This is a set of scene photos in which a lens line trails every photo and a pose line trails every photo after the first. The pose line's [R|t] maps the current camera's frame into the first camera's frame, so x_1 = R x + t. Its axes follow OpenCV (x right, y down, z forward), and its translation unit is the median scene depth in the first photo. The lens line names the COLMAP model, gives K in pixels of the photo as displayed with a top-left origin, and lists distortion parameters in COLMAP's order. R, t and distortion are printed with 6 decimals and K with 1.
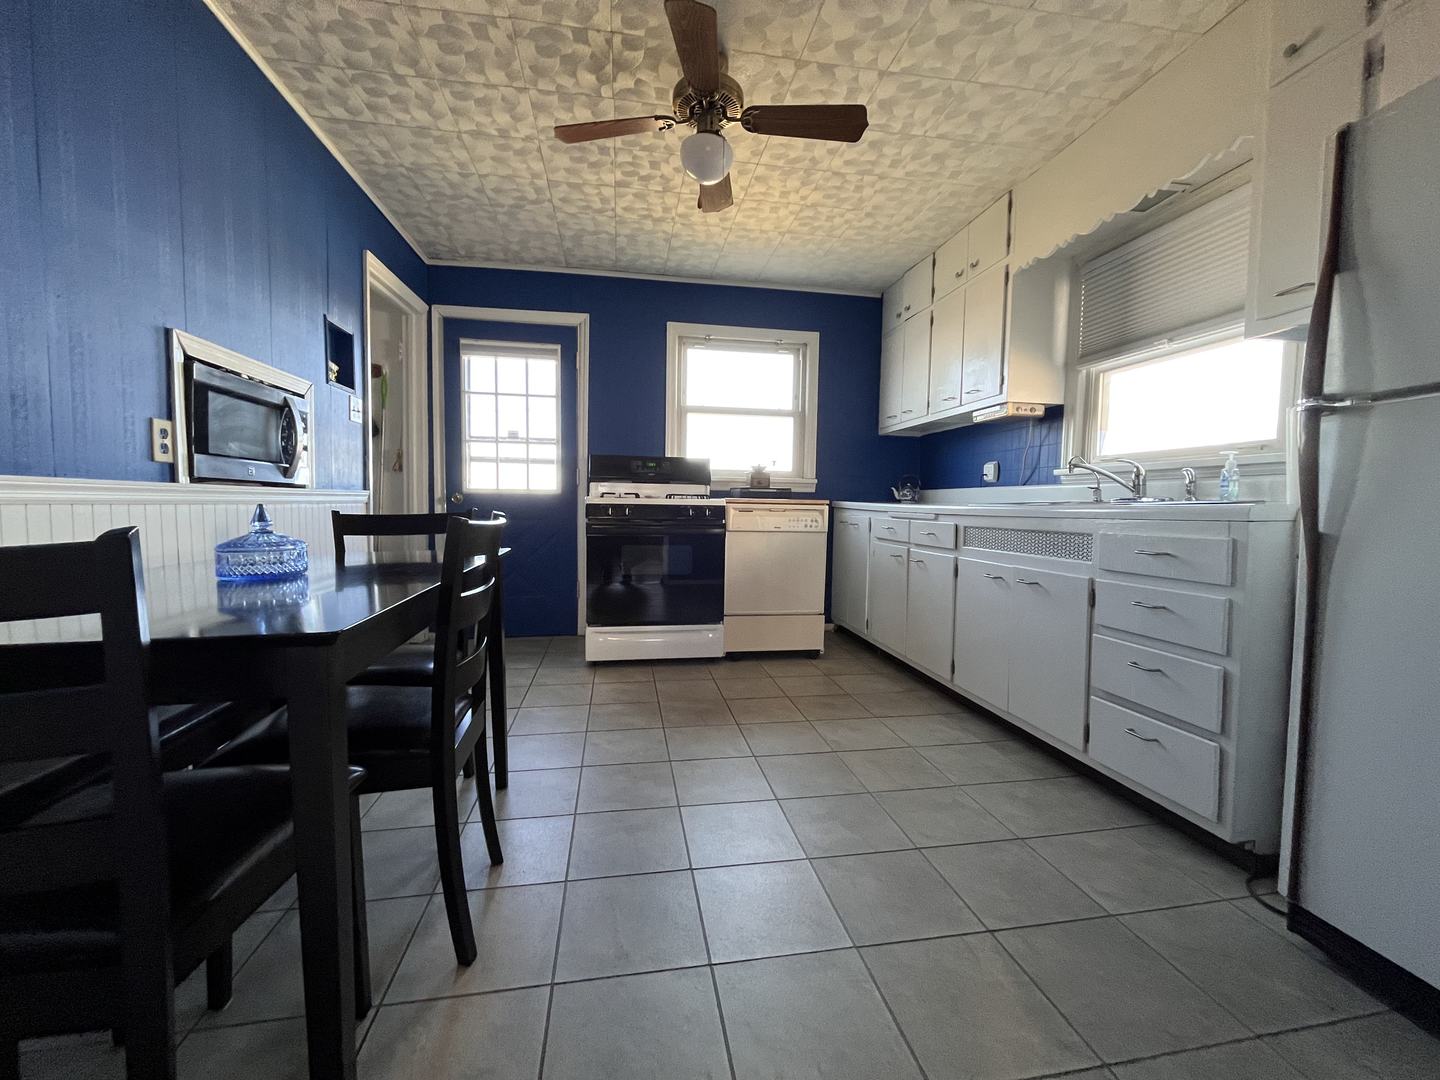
lens RADIAL K [[583.2, 0, 718.2], [0, 583.2, 539.3], [0, 0, 1]] dist [-0.000886, -0.000375]
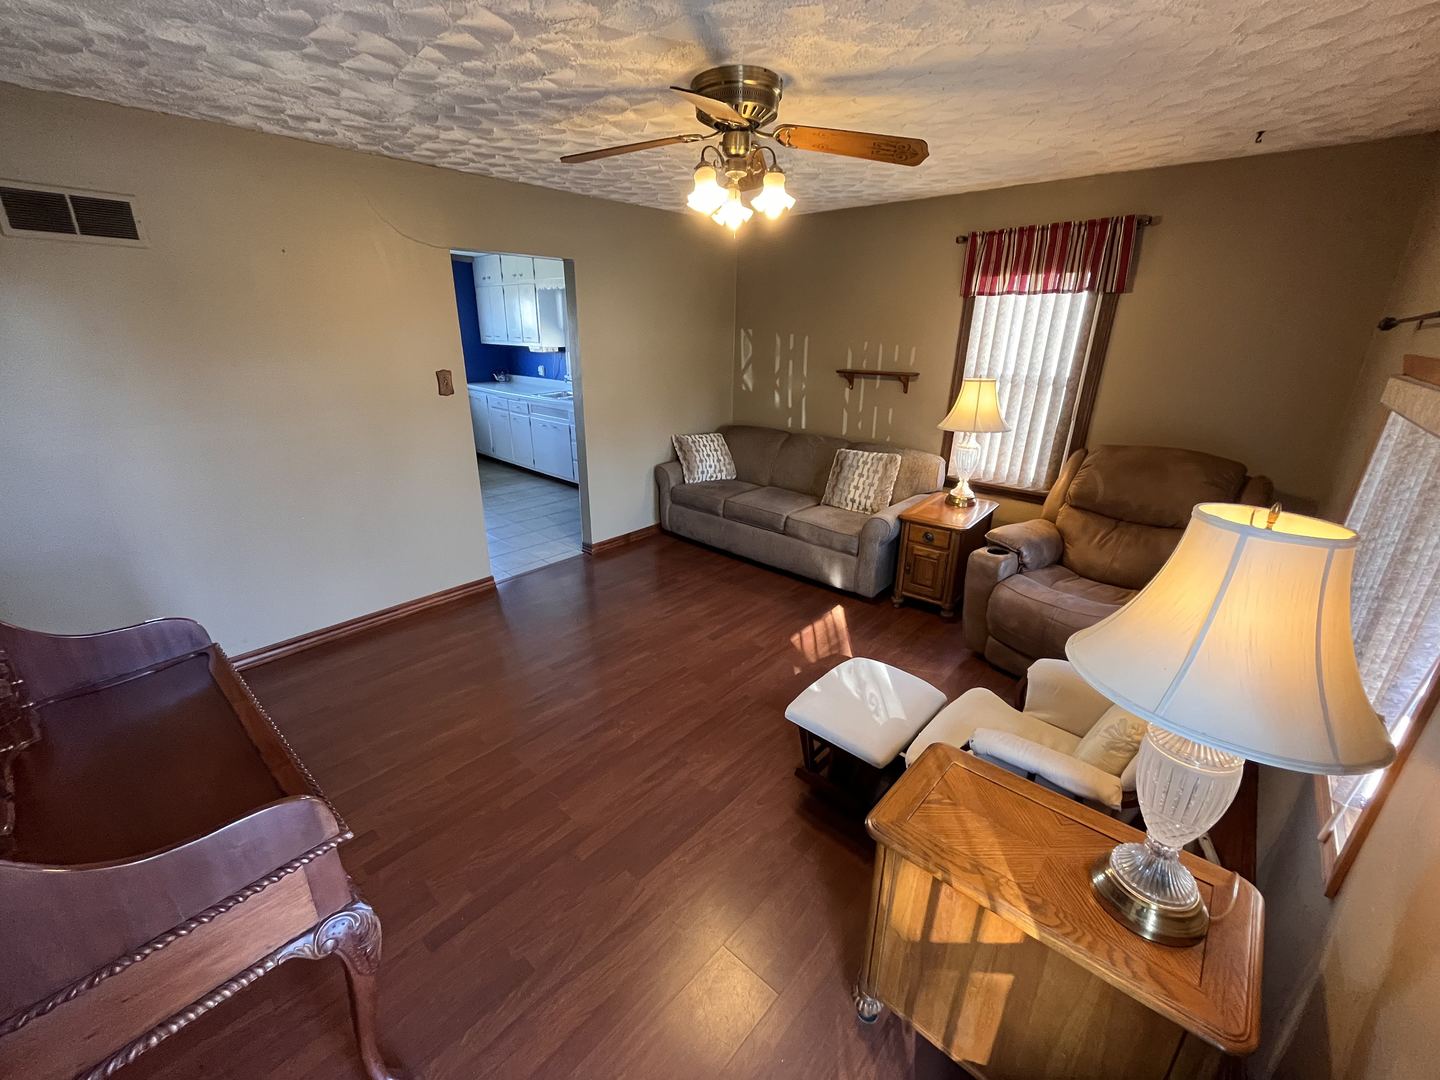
lens RADIAL K [[583.2, 0, 716.5], [0, 583.2, 537.8], [0, 0, 1]] dist [-0.000886, -0.000375]
pose [[0.785143, -0.211222, 0.582181, -0.476099], [0.033688, 0.953217, 0.300404, -0.183281], [-0.618397, -0.216248, 0.755528, -1.355572]]
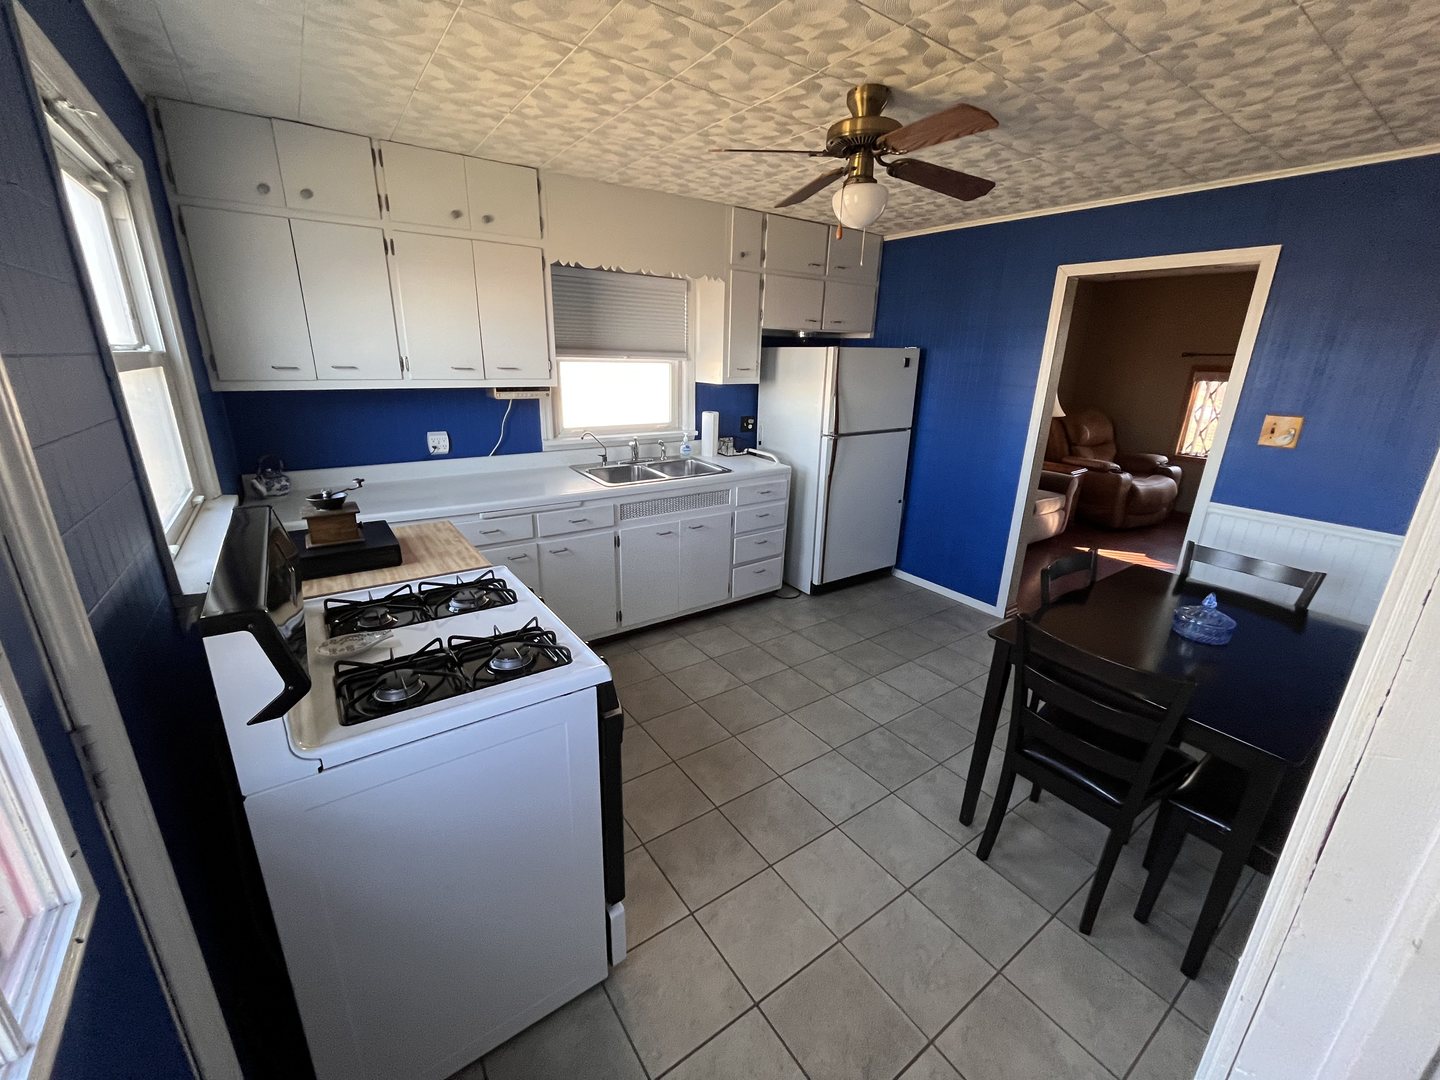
lens RADIAL K [[583.2, 0, 715.5], [0, 583.2, 538.2], [0, 0, 1]] dist [-0.000886, -0.000375]
pose [[-0.427895, -0.297419, 0.853491, -0.647848], [0.026349, 0.939801, 0.340706, -0.330709], [-0.903444, 0.168275, -0.394300, 1.198235]]
